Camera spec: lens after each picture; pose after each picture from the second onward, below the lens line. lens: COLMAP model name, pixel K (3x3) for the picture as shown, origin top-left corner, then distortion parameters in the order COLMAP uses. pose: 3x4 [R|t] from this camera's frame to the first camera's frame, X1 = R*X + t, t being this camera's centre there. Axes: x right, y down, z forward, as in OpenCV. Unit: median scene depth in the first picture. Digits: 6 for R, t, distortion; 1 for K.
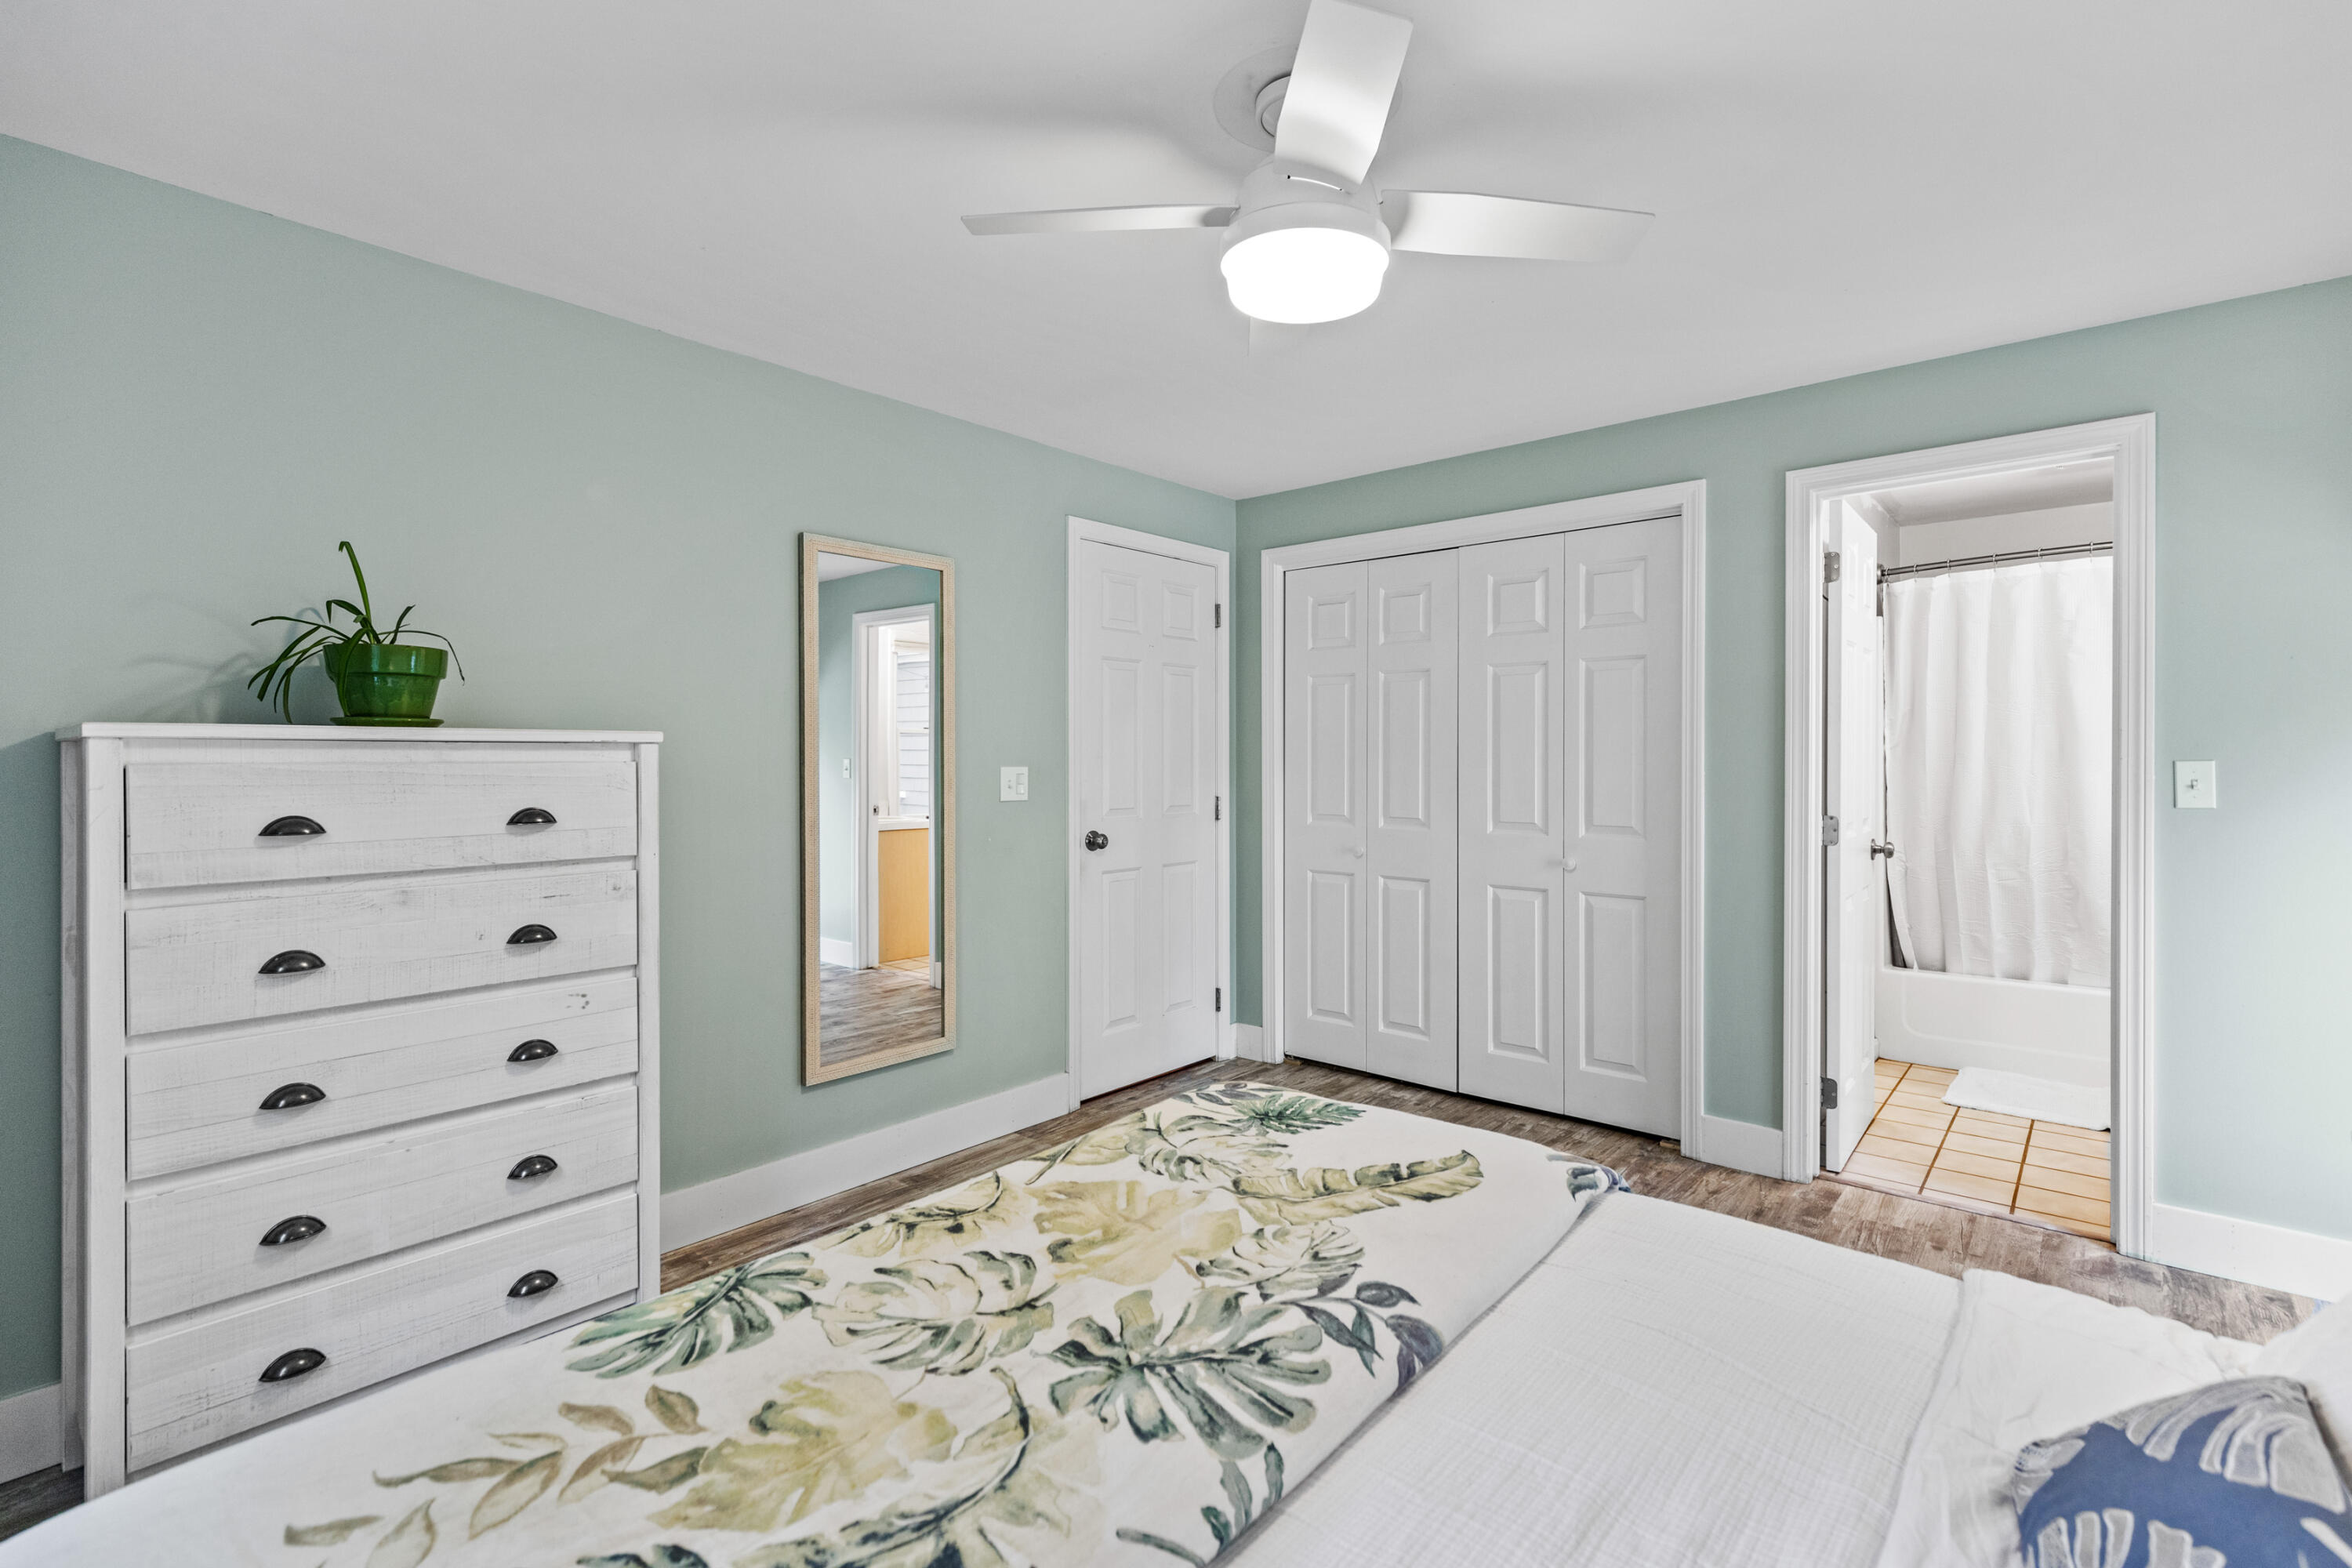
lens RADIAL K [[1077.3, 0, 1192.7], [0, 1077.3, 769.8], [0, 0, 1]] dist [0.006980, -0.000765]
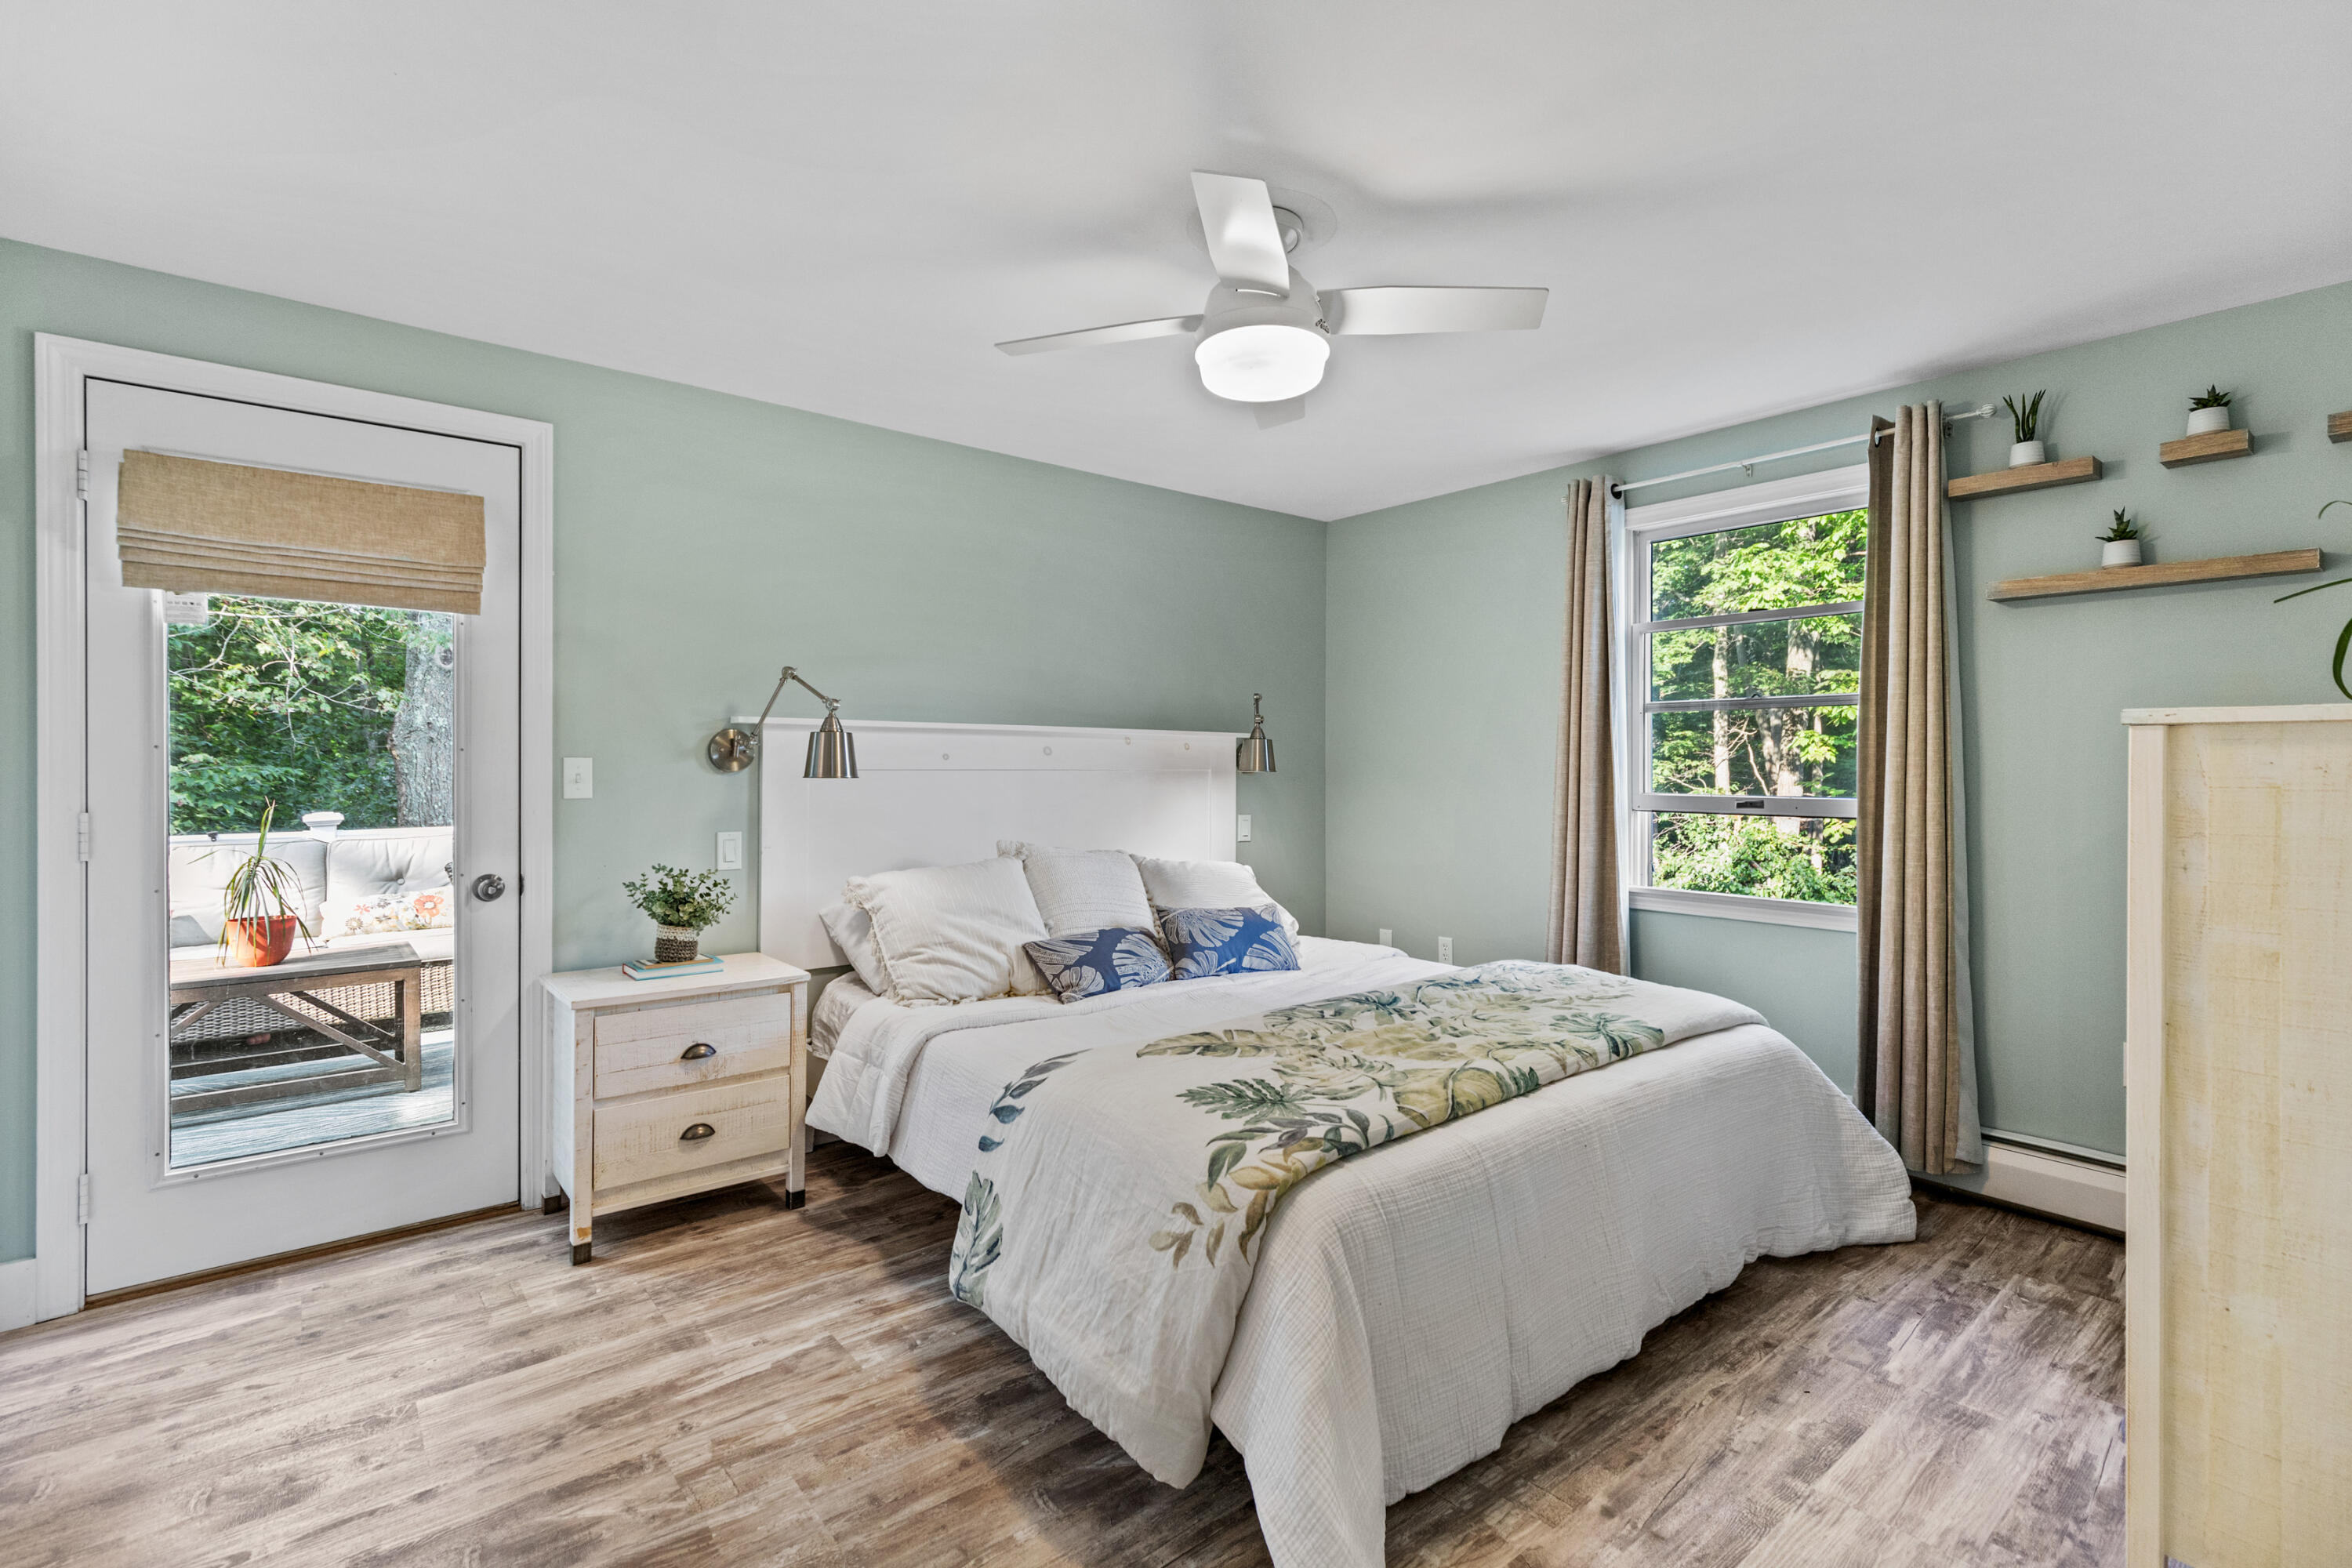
lens RADIAL K [[1077.3, 0, 1192.7], [0, 1077.3, 769.8], [0, 0, 1]] dist [0.006980, -0.000765]
pose [[-0.985028, -0.002354, 0.172376, -0.031538], [-0.000617, 0.999949, 0.010130, -0.005674], [-0.172391, 0.009872, -0.984979, 2.095860]]
